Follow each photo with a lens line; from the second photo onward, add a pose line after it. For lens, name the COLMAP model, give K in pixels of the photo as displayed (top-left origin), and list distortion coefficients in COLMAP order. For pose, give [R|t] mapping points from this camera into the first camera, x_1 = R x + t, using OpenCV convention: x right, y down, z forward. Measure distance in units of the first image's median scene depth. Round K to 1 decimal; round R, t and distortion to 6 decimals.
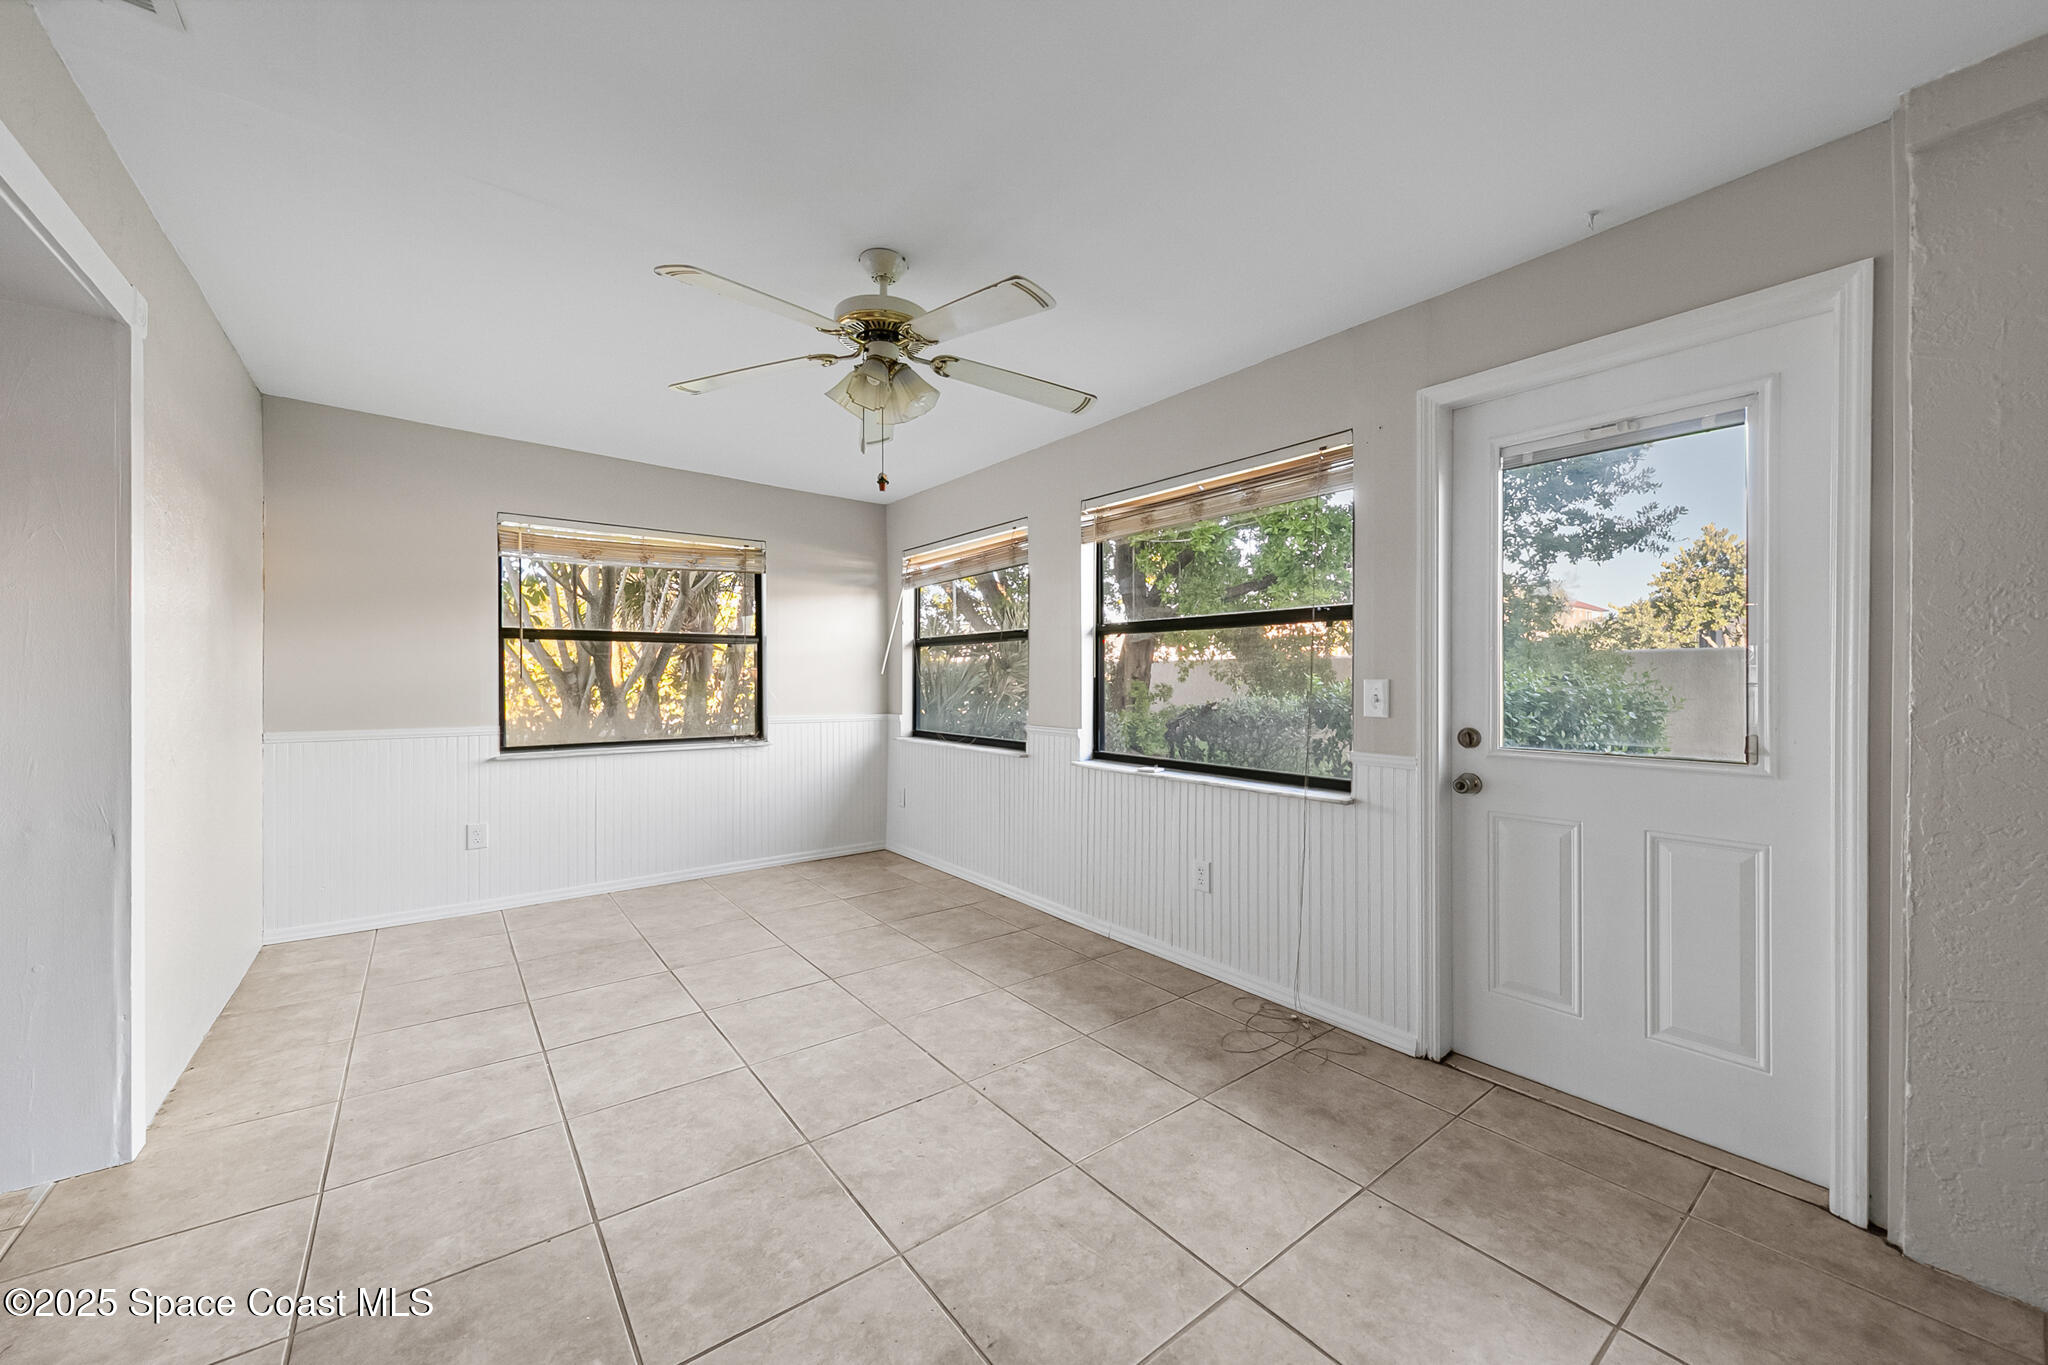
lens RADIAL K [[773.4, 0, 1024.0], [0, 773.4, 682.5], [0, 0, 1]] dist [0.000619, -0.000595]
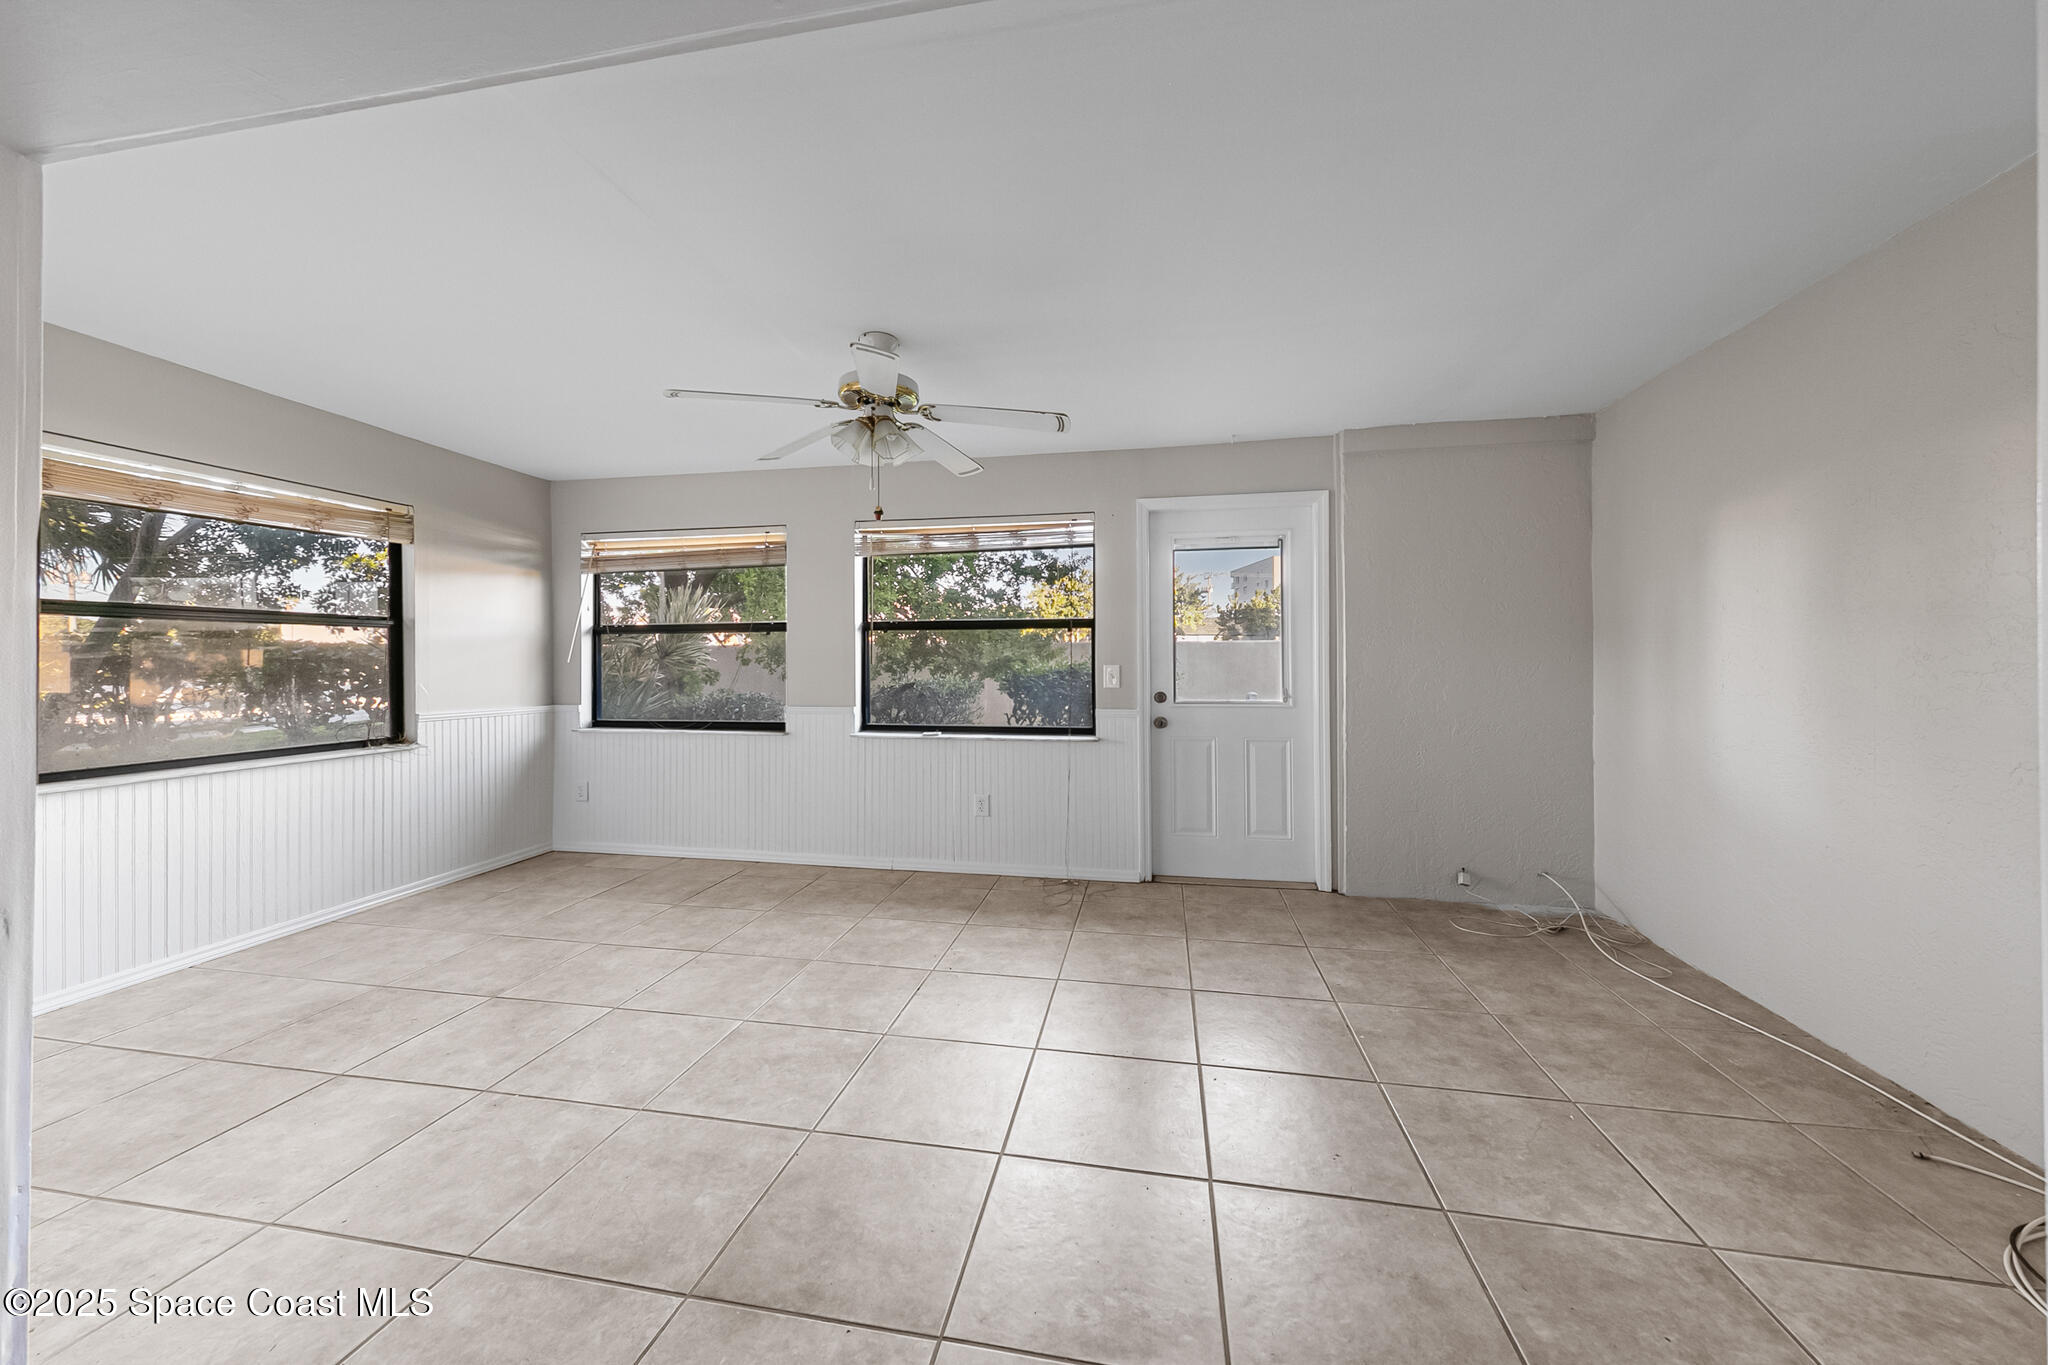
lens RADIAL K [[696.9, 0, 1023.0], [0, 696.9, 660.3], [0, 0, 1]] dist [0.000093, -0.000269]
pose [[0.758348, -0.004495, 0.651834, -0.508803], [0.009890, 0.999940, -0.004611, -0.007073], [-0.651774, 0.009943, 0.758348, -0.013056]]
